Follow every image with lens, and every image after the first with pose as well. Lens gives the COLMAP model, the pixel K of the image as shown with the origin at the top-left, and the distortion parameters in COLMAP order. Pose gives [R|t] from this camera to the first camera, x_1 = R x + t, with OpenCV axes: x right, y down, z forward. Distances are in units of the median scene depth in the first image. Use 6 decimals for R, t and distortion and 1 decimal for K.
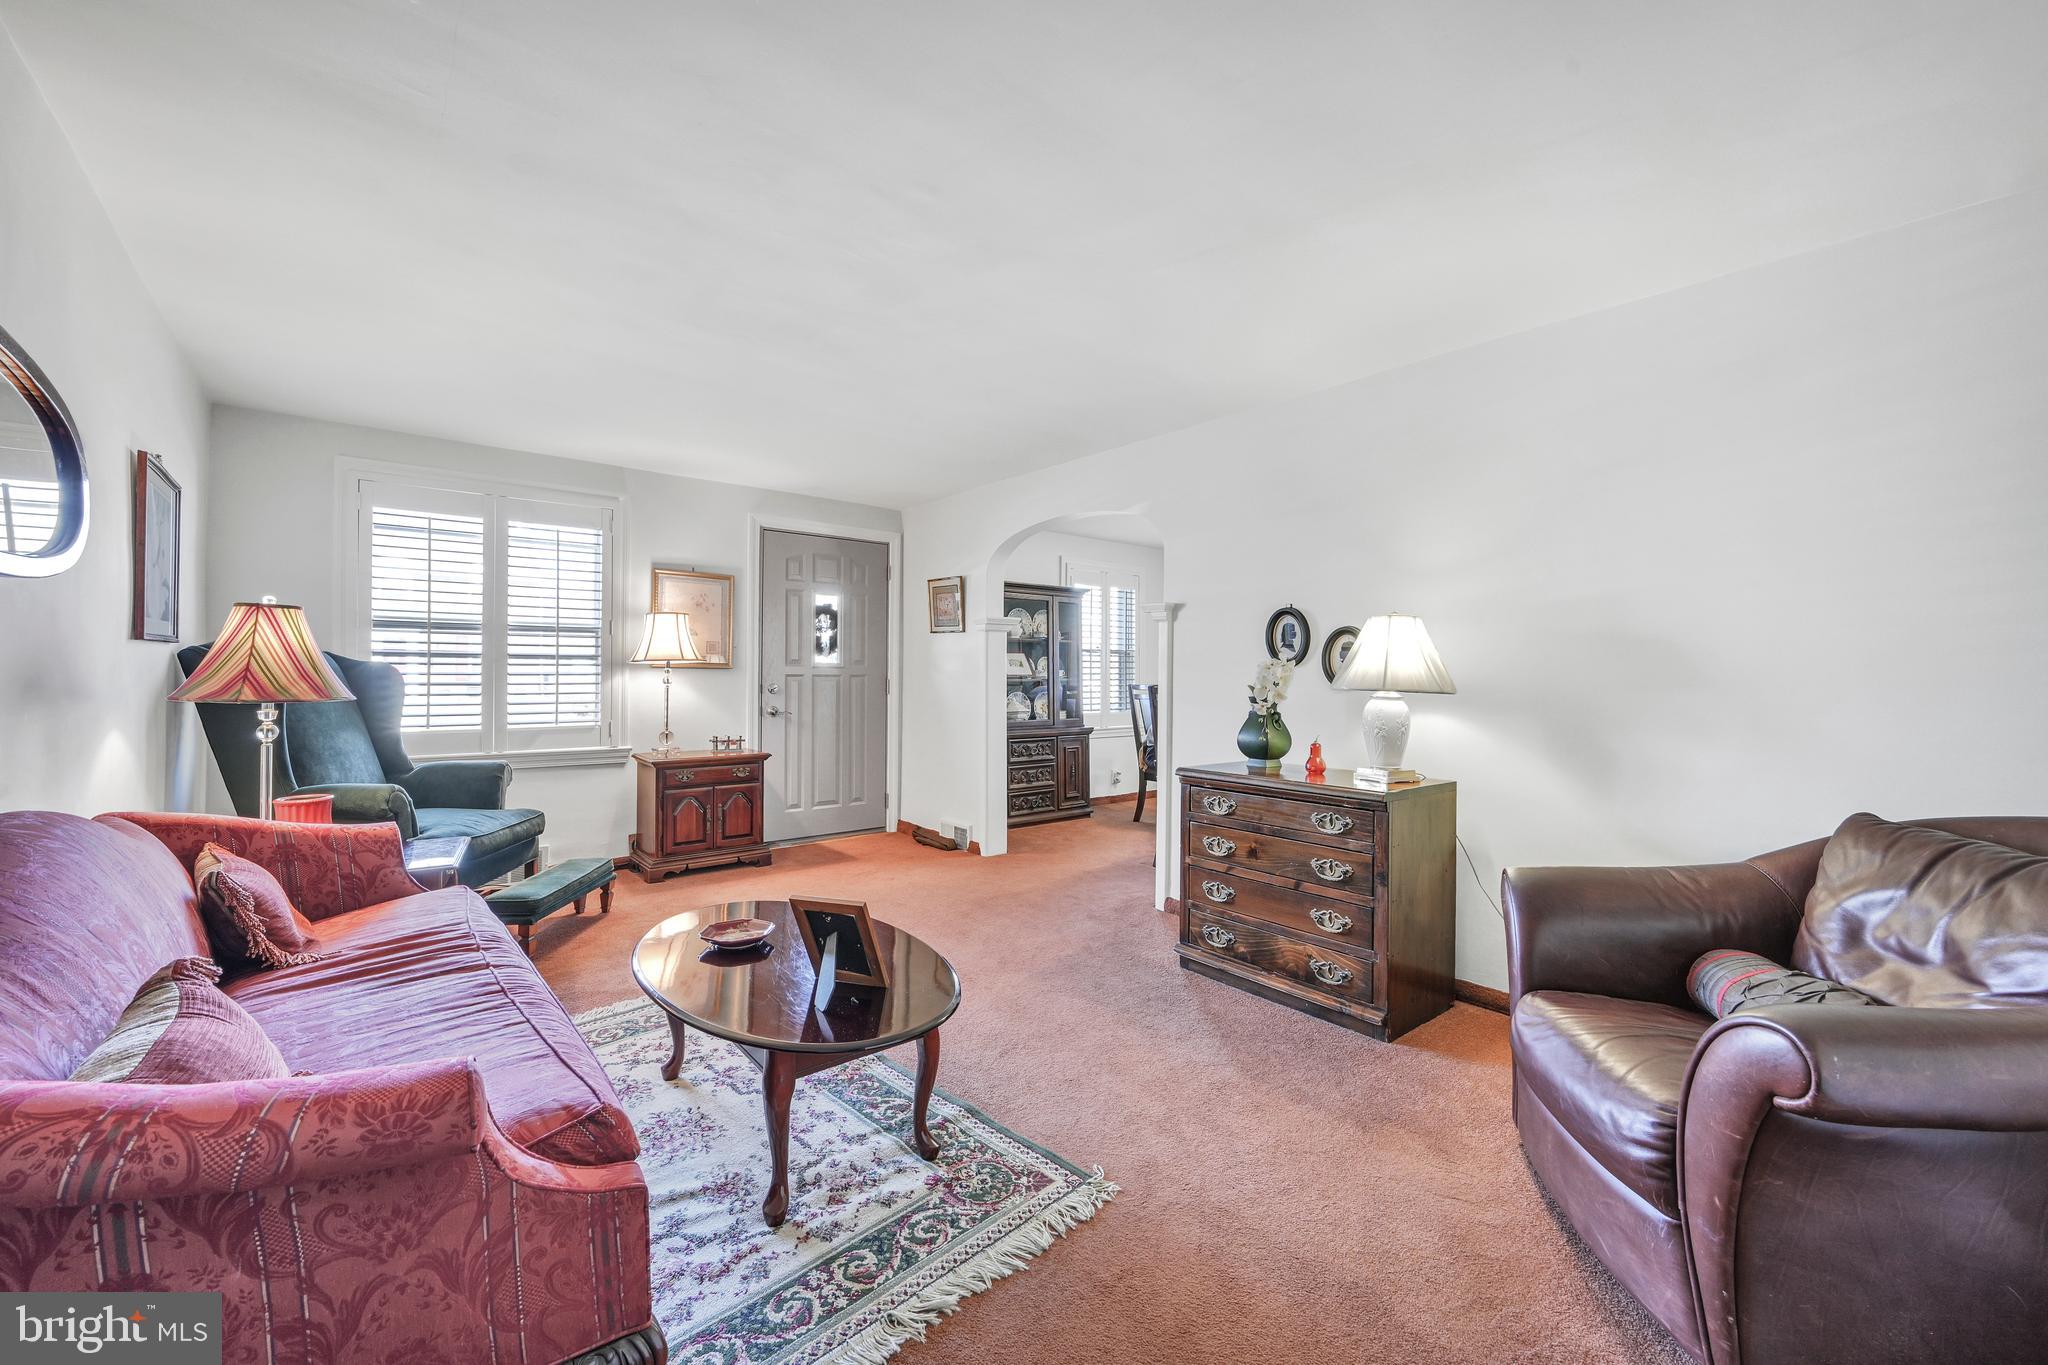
lens RADIAL K [[835.6, 0, 1025.2], [0, 835.6, 674.8], [0, 0, 1]] dist [0.000649, -0.000014]
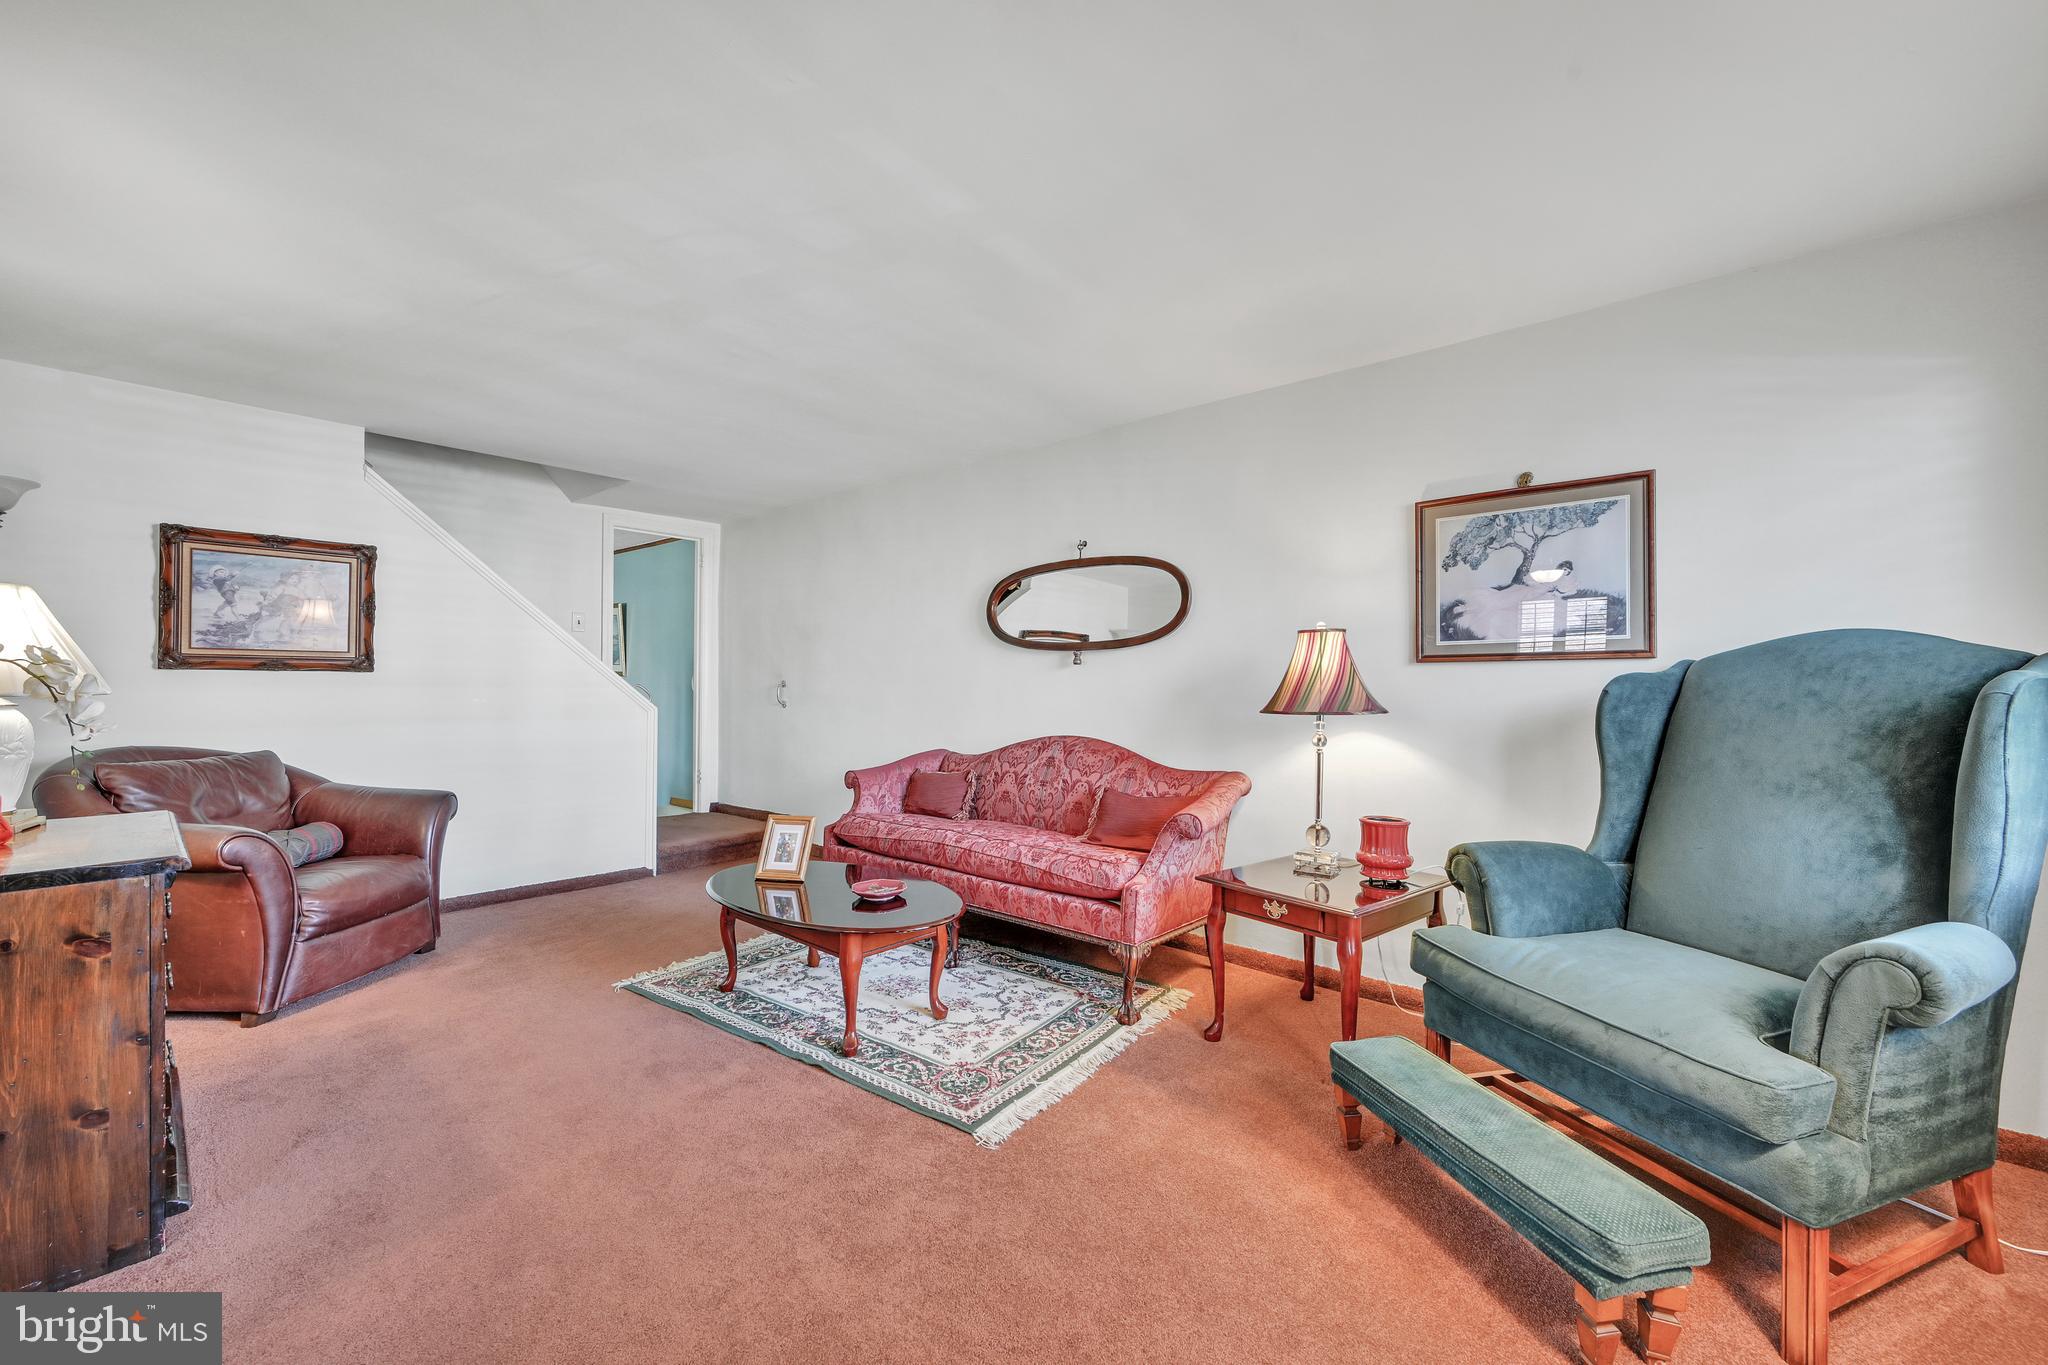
lens RADIAL K [[835.6, 0, 1025.2], [0, 835.6, 674.8], [0, 0, 1]] dist [0.000649, -0.000014]
pose [[-0.991369, -0.017851, -0.129883, -0.195102], [-0.015930, 0.999748, -0.015817, 0.001005], [0.130133, -0.013611, -0.991403, 1.131240]]
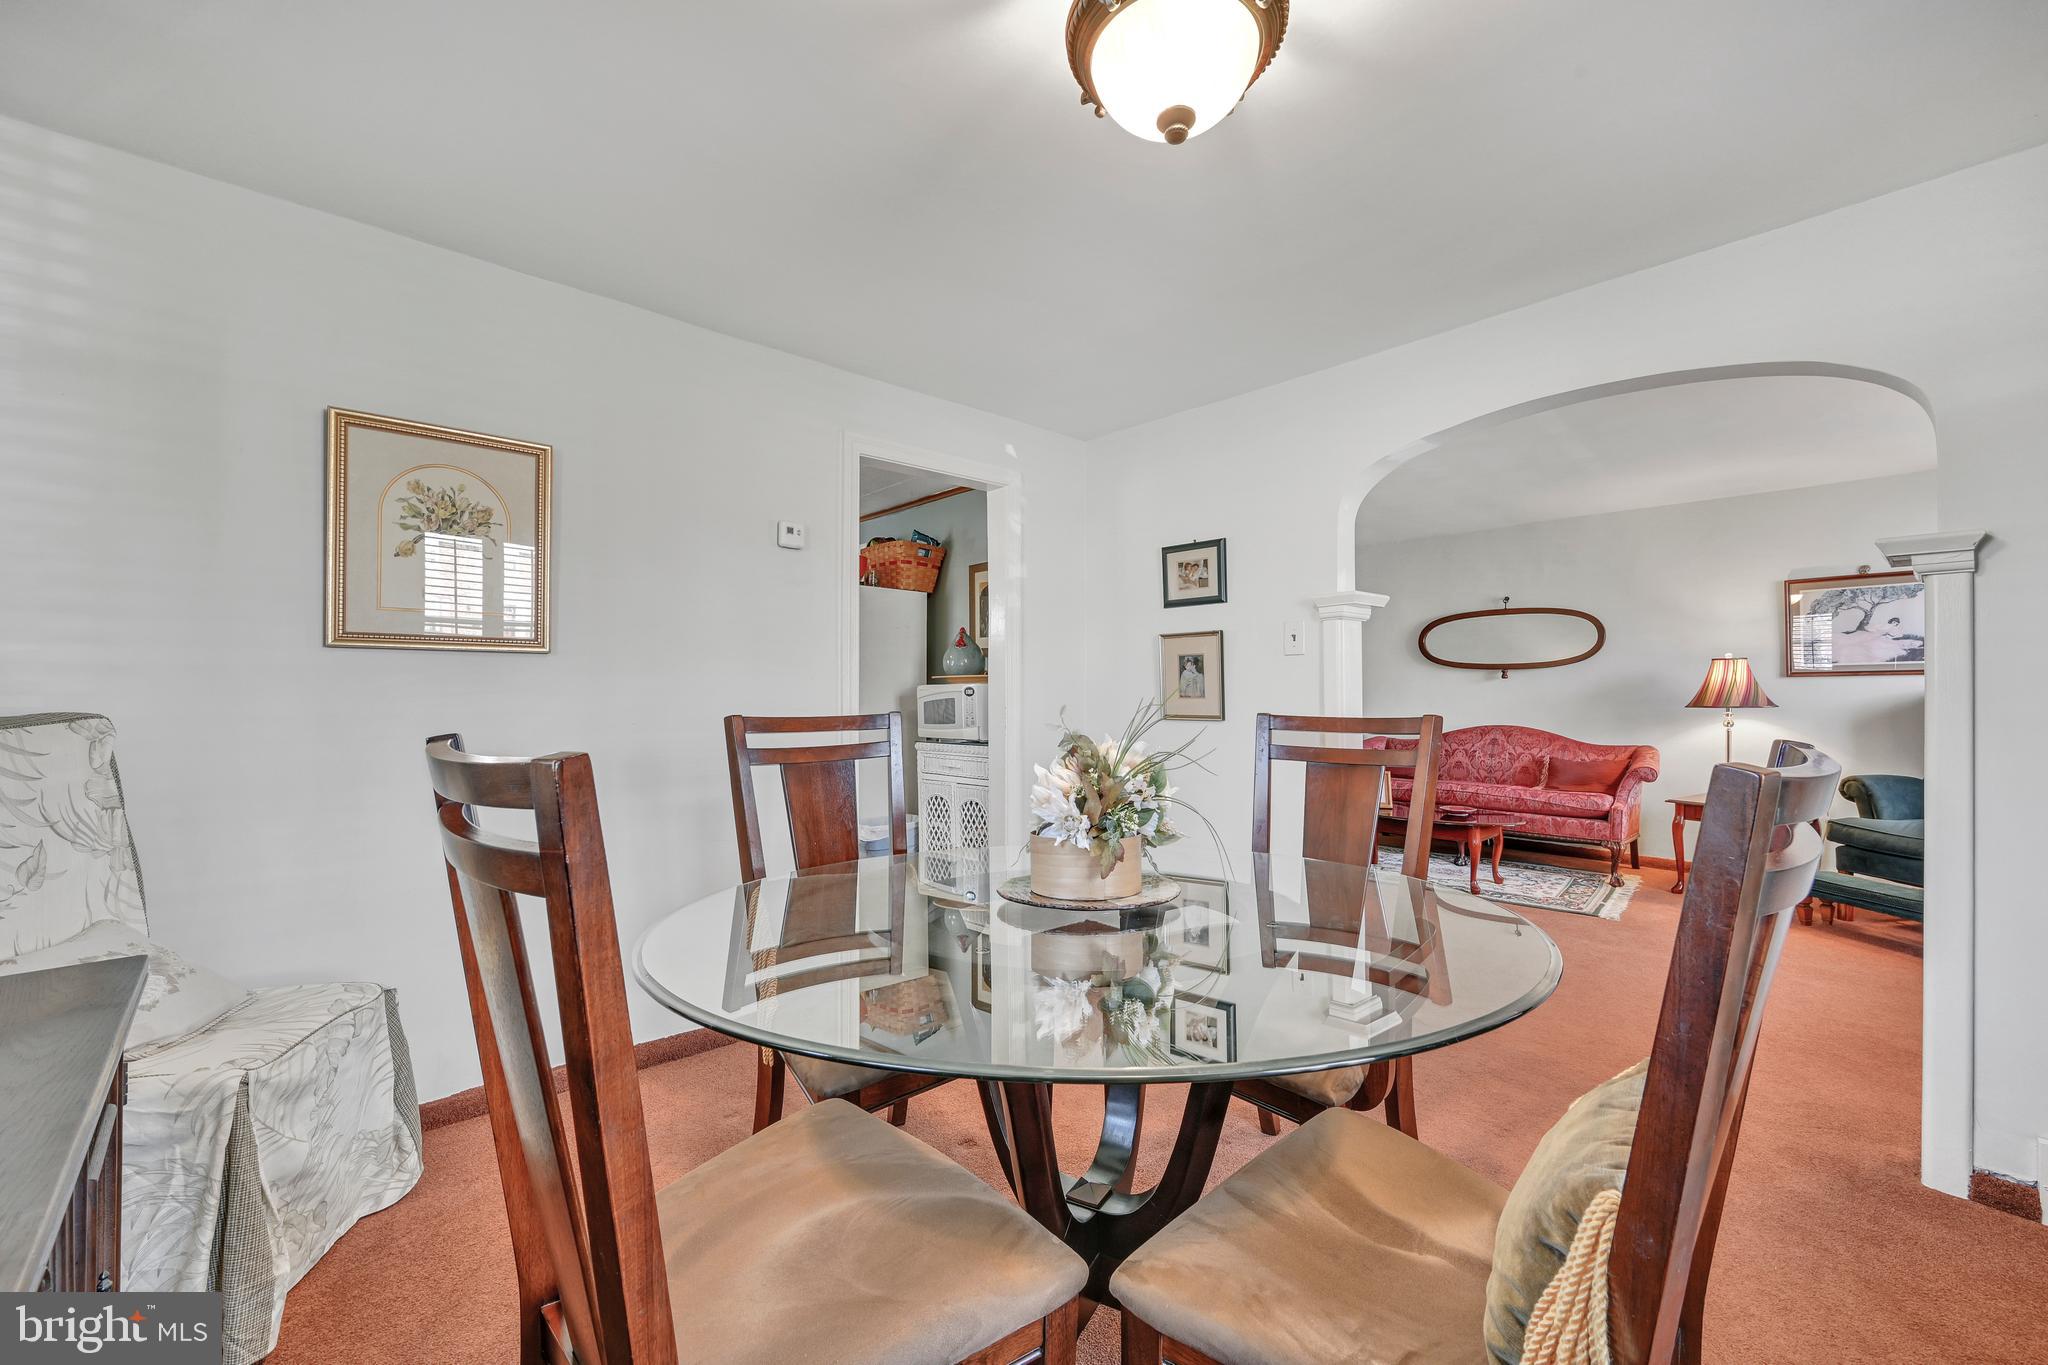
lens RADIAL K [[840.1, 0, 1036.8], [0, 840.1, 690.1], [0, 0, 1]] dist [0.000047, 0.000141]
pose [[-0.998492, -0.006199, -0.054543, 0.437254], [-0.005947, 0.999971, -0.004779, 0.004998], [0.054571, -0.004447, -0.998500, 1.554521]]
